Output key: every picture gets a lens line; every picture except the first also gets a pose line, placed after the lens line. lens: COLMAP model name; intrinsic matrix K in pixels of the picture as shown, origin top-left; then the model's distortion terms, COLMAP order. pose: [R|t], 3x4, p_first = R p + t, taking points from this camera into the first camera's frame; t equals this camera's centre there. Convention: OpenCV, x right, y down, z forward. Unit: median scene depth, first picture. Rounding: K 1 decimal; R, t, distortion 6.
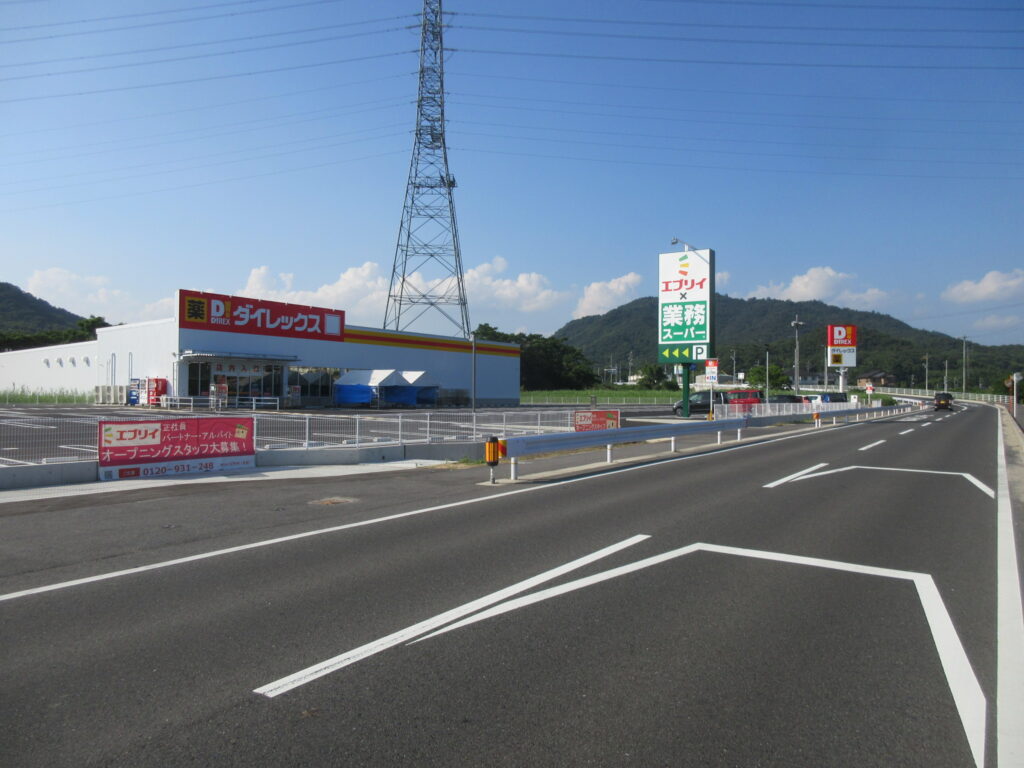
lens RADIAL K [[755.7, 0, 508.4], [0, 755.7, 384.0], [0, 0, 1]] dist [-0.009012, 0.007881]
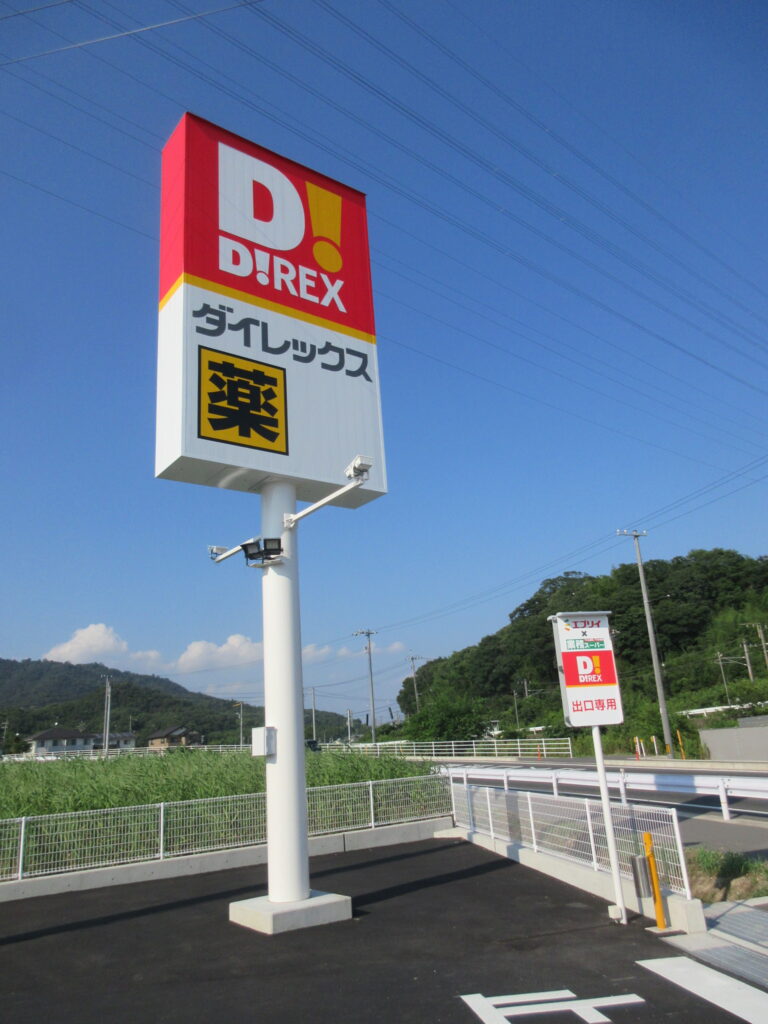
lens RADIAL K [[755.7, 0, 385.1], [0, 755.7, 511.9], [0, 0, 1]] dist [-0.009012, 0.007881]
pose [[0.736636, 0.146498, 0.660232, 0.573435], [0.064512, 0.956583, -0.284232, 0.018360], [-0.673206, 0.251968, 0.695202, 1.373574]]
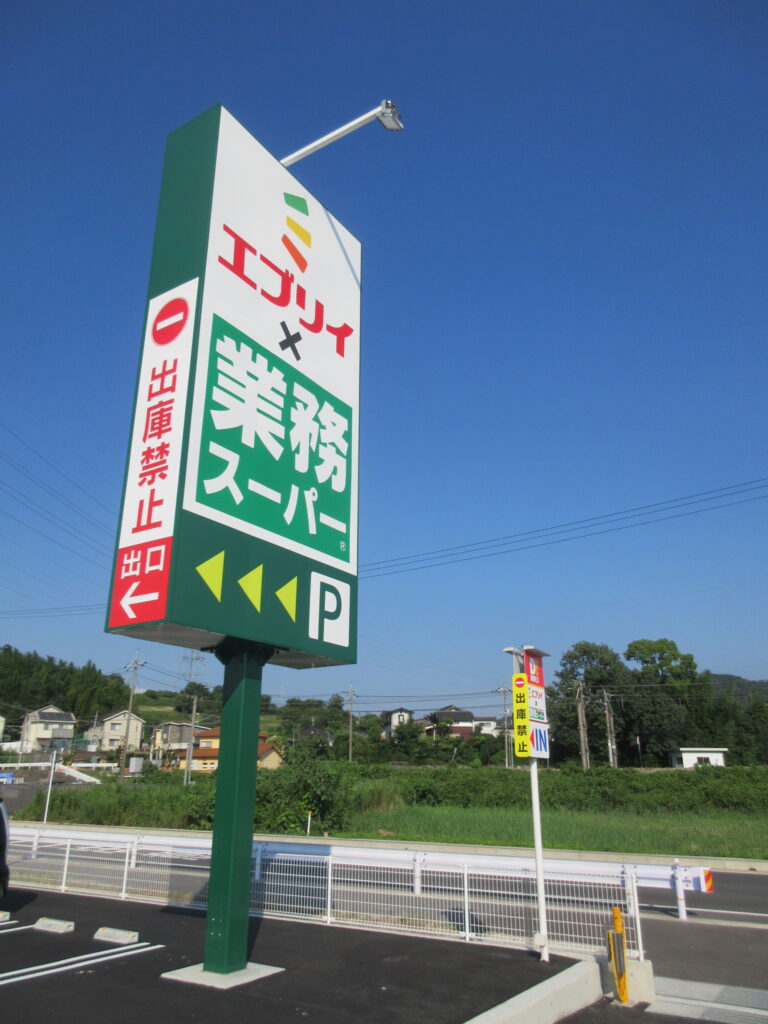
lens RADIAL K [[755.7, 0, 388.5], [0, 755.7, 506.2], [0, 0, 1]] dist [-0.009012, 0.007881]
pose [[-0.009201, 0.338110, 0.941062, 0.028022], [-0.017058, 0.940911, -0.338223, 0.001958], [-0.999812, -0.019164, -0.002890, 0.675458]]
